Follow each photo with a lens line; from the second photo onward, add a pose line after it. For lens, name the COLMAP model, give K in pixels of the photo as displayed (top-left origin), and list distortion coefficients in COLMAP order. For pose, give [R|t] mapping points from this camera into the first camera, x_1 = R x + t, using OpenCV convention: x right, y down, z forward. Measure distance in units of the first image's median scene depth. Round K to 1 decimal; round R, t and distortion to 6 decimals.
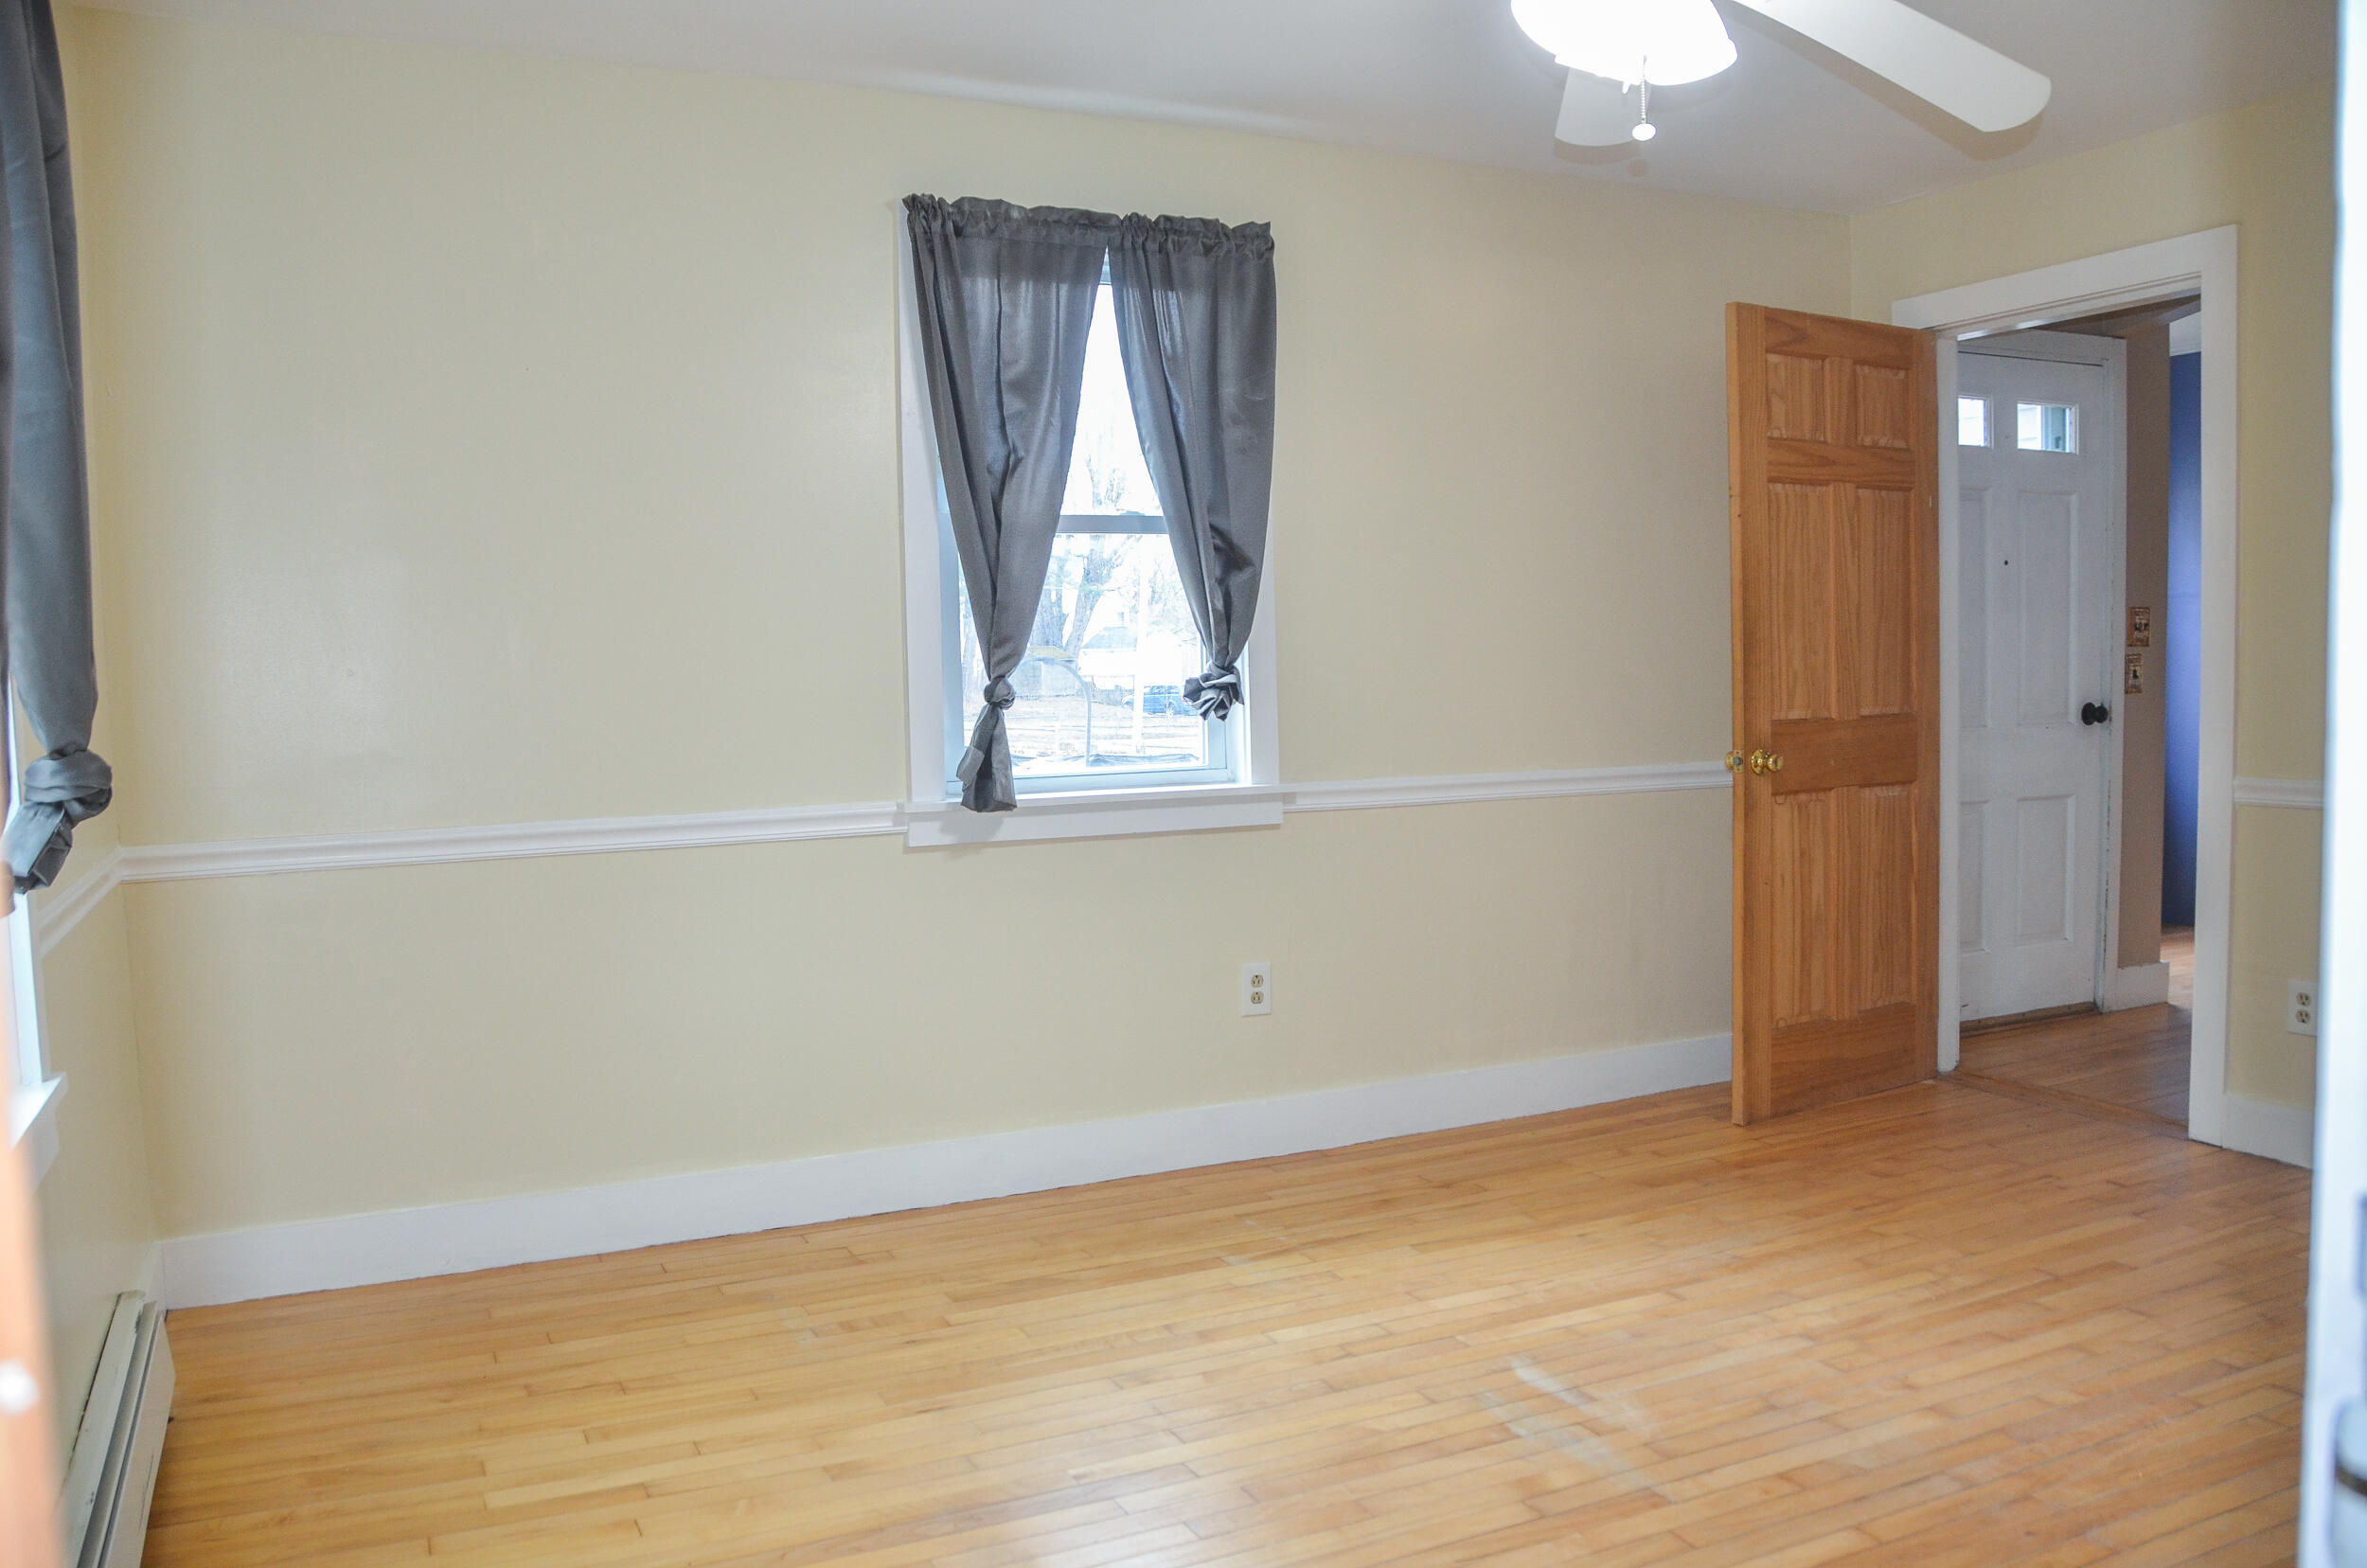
lens RADIAL K [[1843.1, 0, 1118.1], [0, 1843.1, 794.1], [0, 0, 1]] dist [-0.162230, 0.115753]
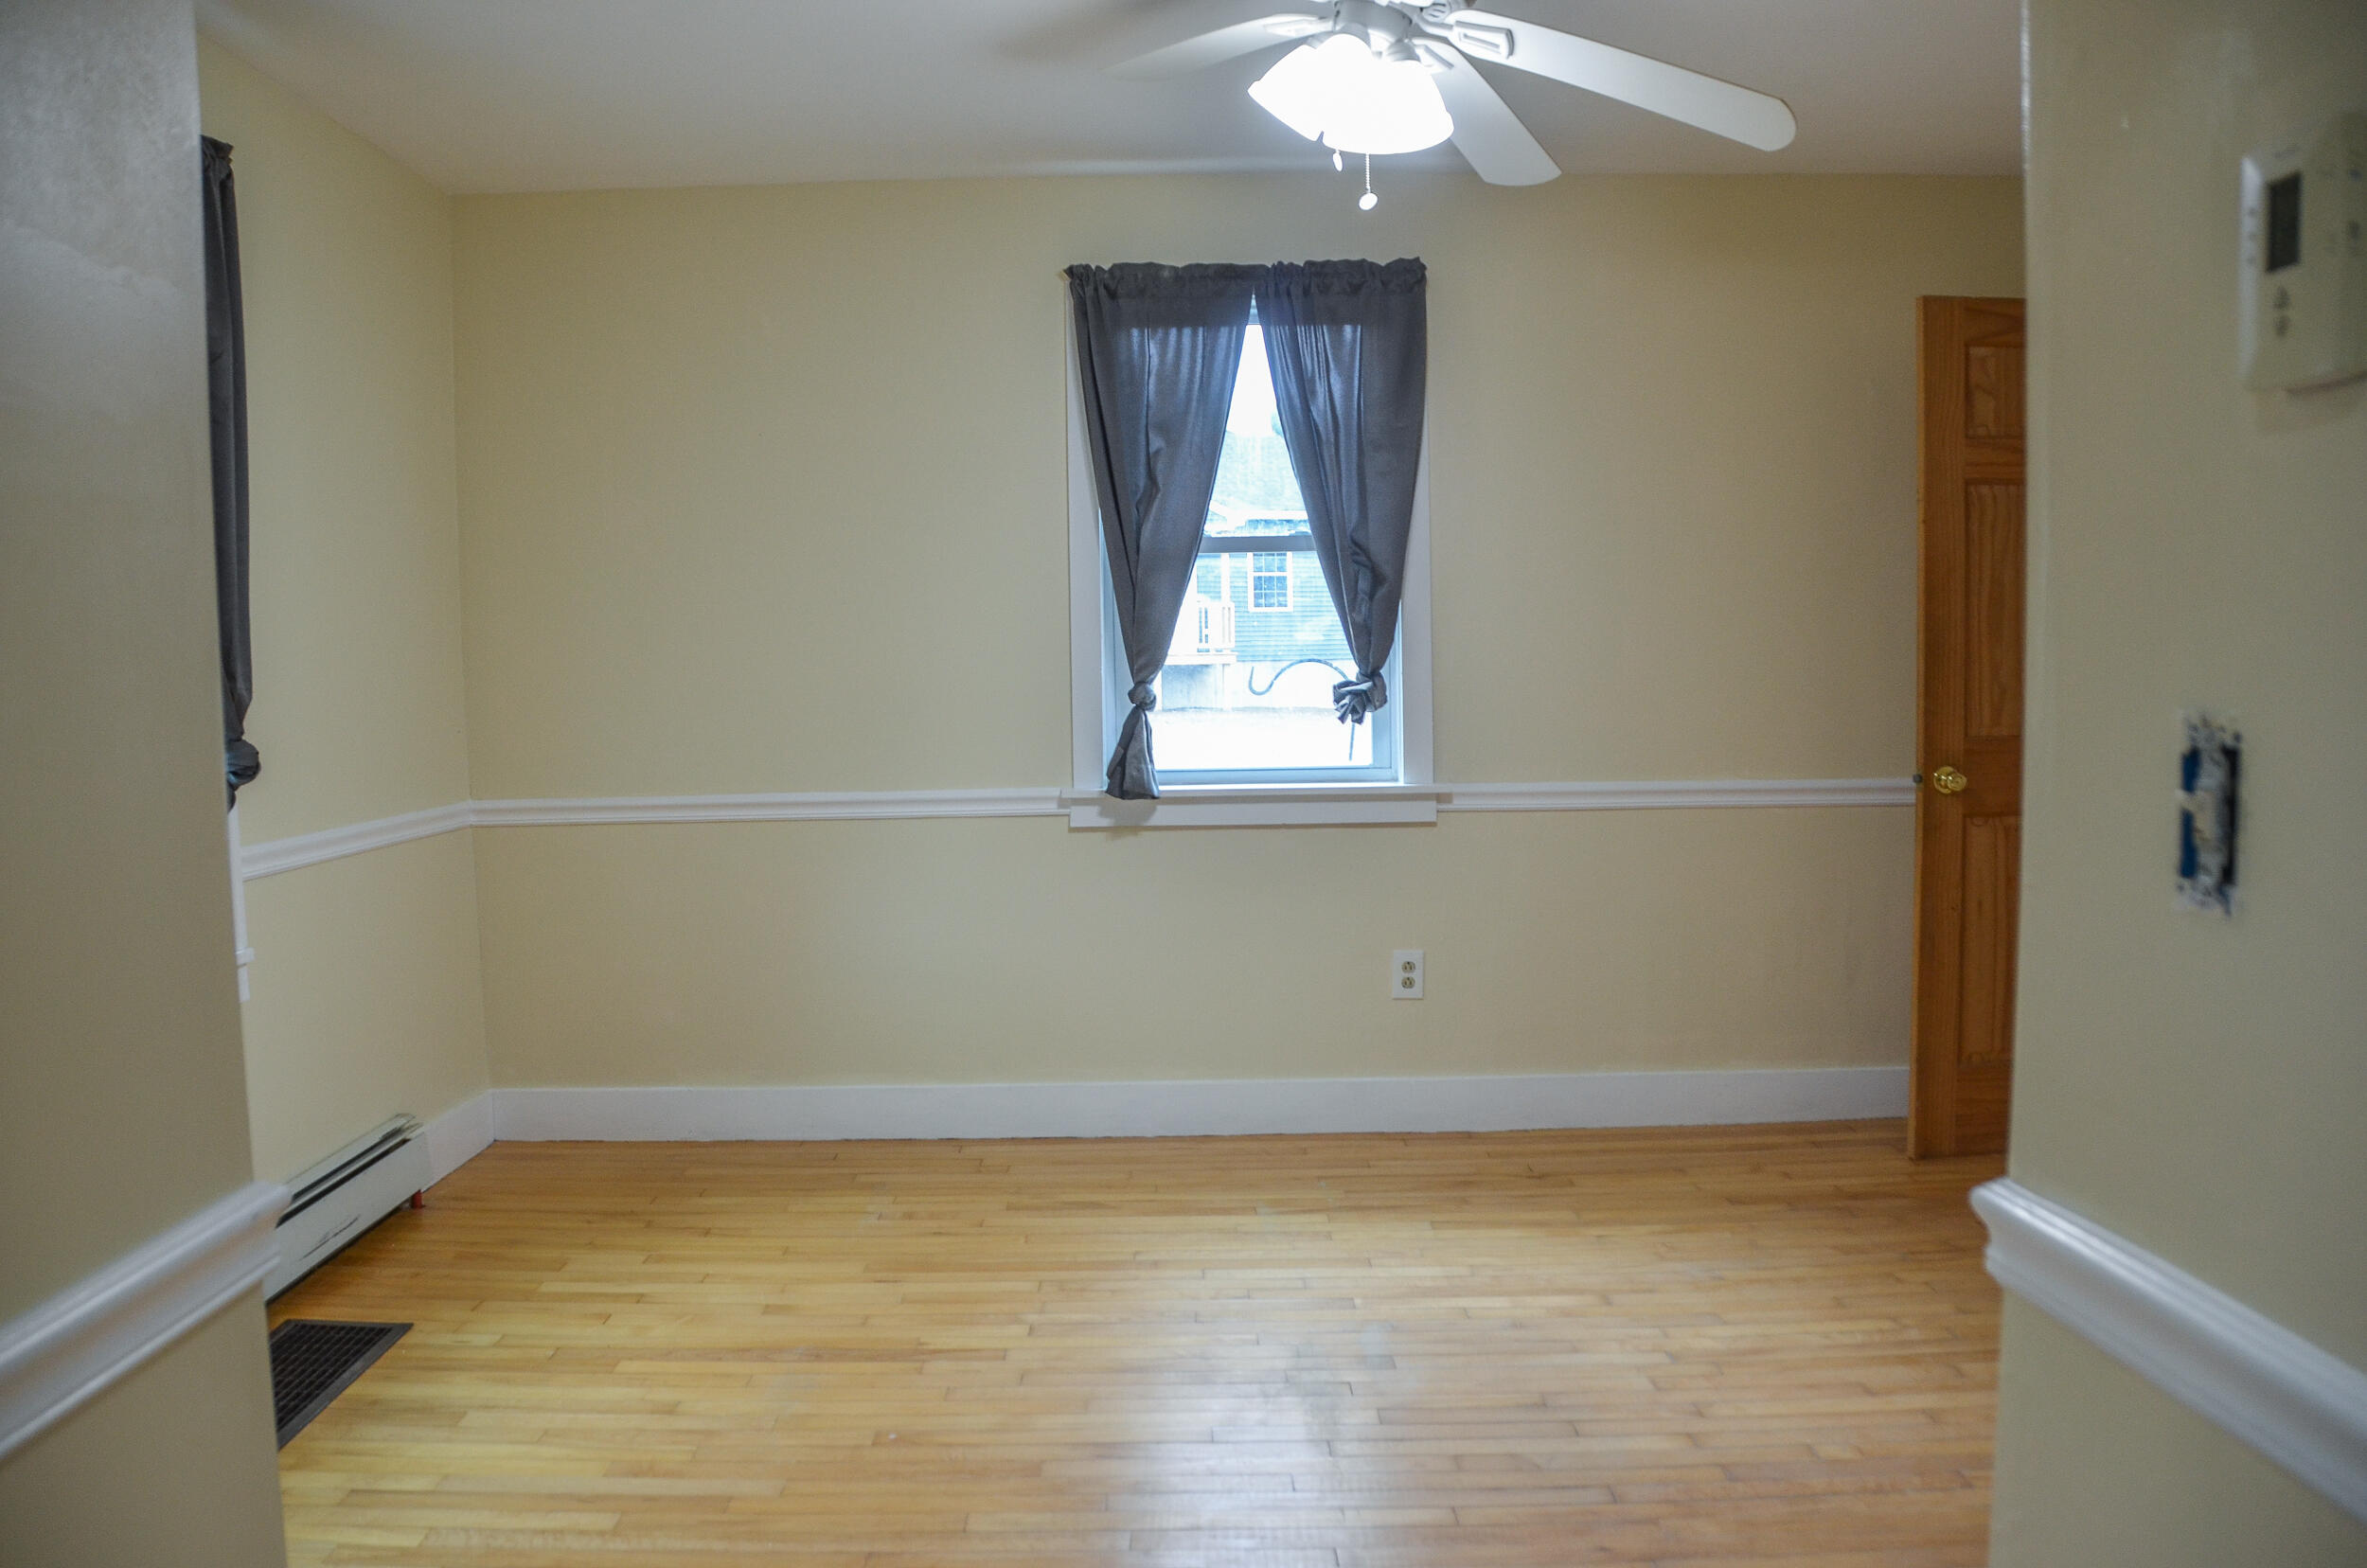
lens RADIAL K [[1843.1, 0, 1123.5], [0, 1843.1, 800.3], [0, 0, 1]] dist [-0.162230, 0.115753]
pose [[0.899840, 0.042141, -0.434180, 0.432722], [-0.033012, 0.999047, 0.028550, -0.023024], [0.434969, -0.011357, 0.900374, -0.037433]]
